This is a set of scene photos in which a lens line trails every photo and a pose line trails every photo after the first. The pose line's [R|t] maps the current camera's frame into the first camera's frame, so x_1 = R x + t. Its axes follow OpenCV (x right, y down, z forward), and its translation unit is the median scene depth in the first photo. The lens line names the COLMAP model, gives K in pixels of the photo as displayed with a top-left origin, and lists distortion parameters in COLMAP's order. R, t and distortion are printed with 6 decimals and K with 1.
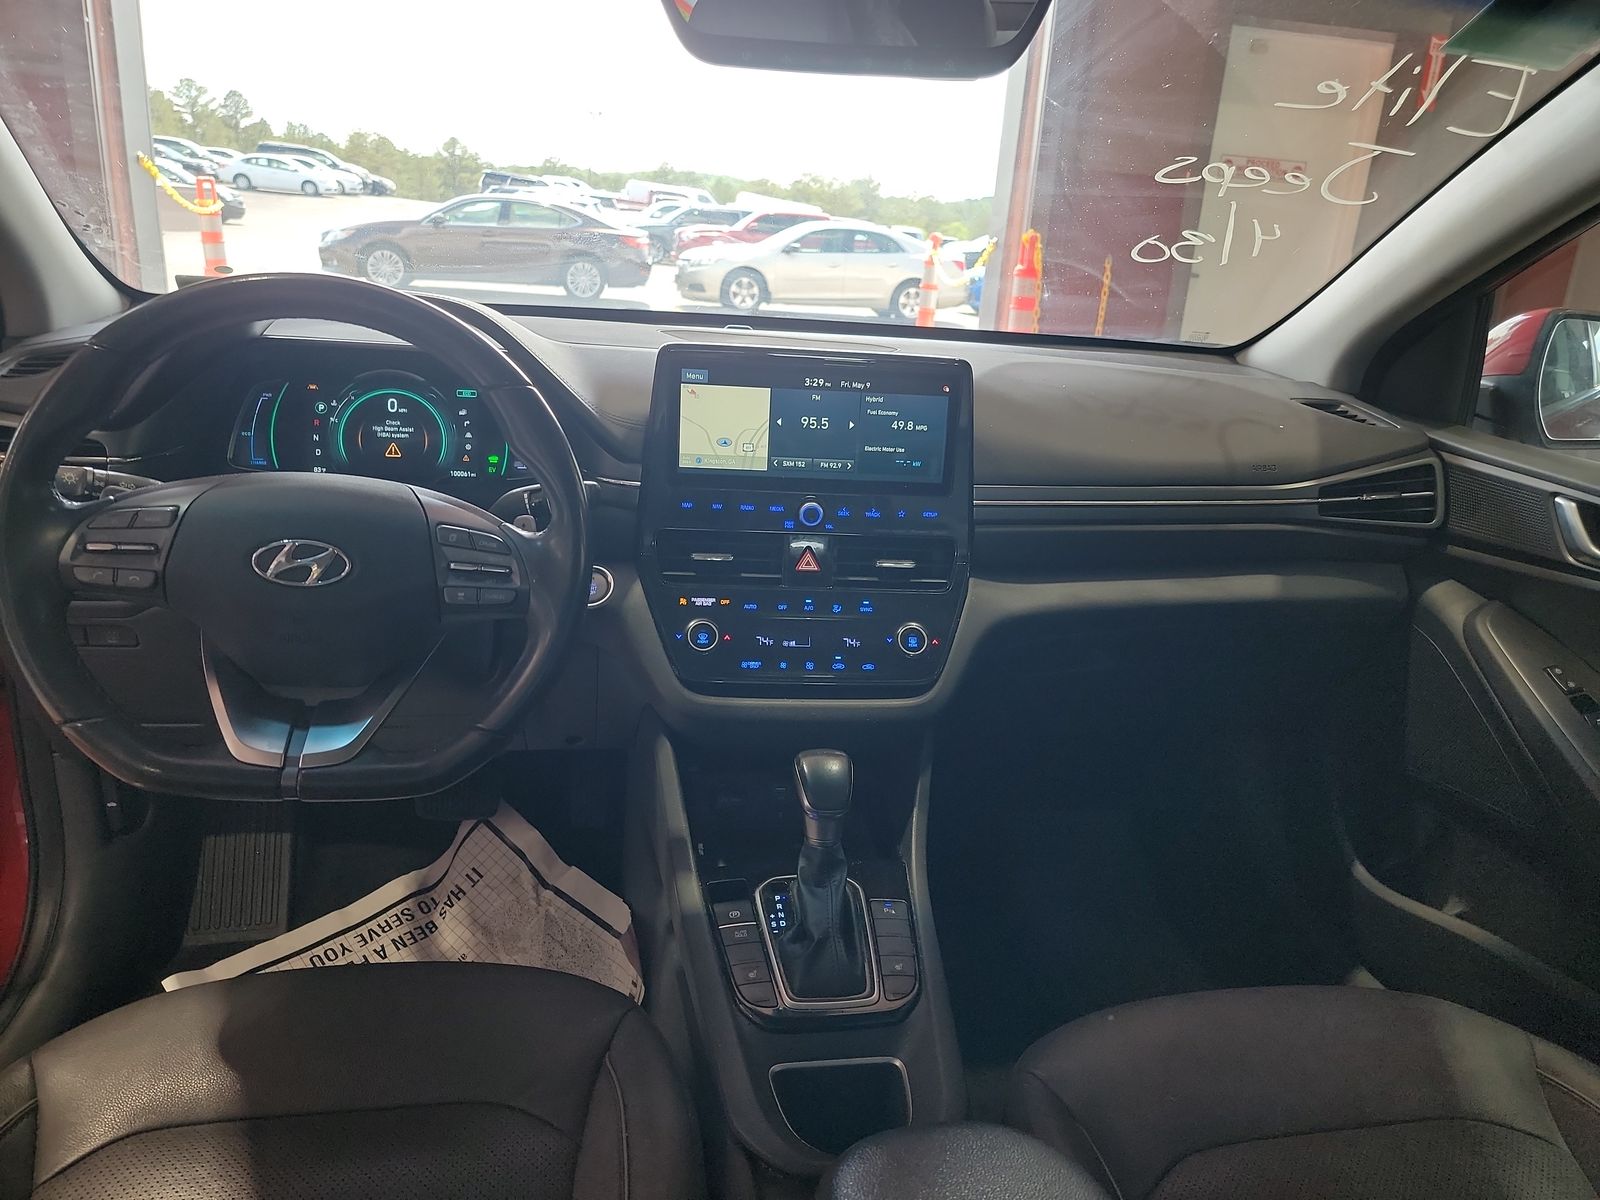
lens RADIAL K [[1171.6, 0, 793.2], [0, 1171.6, 608.7], [0, 0, 1]] dist [0.080310, -0.082117]
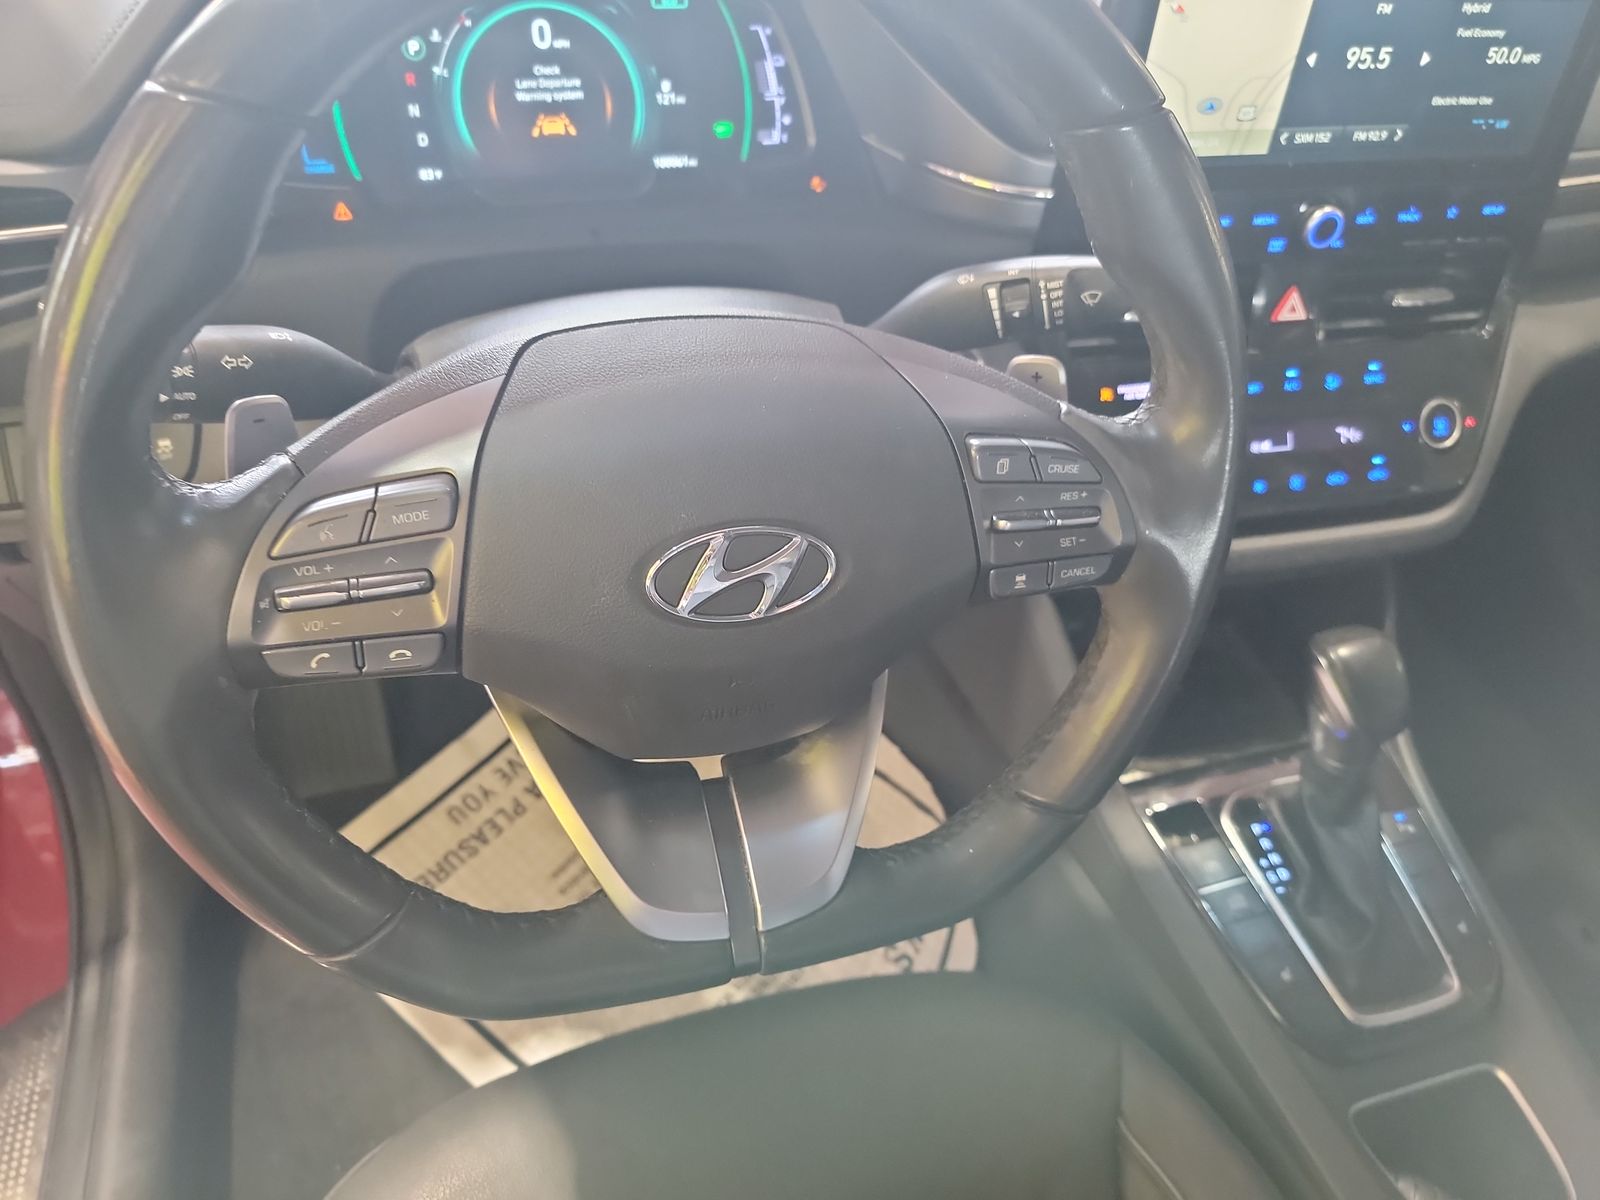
lens RADIAL K [[1171.6, 0, 793.2], [0, 1171.6, 608.7], [0, 0, 1]] dist [0.080310, -0.082117]
pose [[0.990366, -0.087975, 0.106935, -0.328031], [0.038757, 0.917489, 0.395868, -0.152357], [-0.132938, -0.387910, 0.912060, 0.421099]]
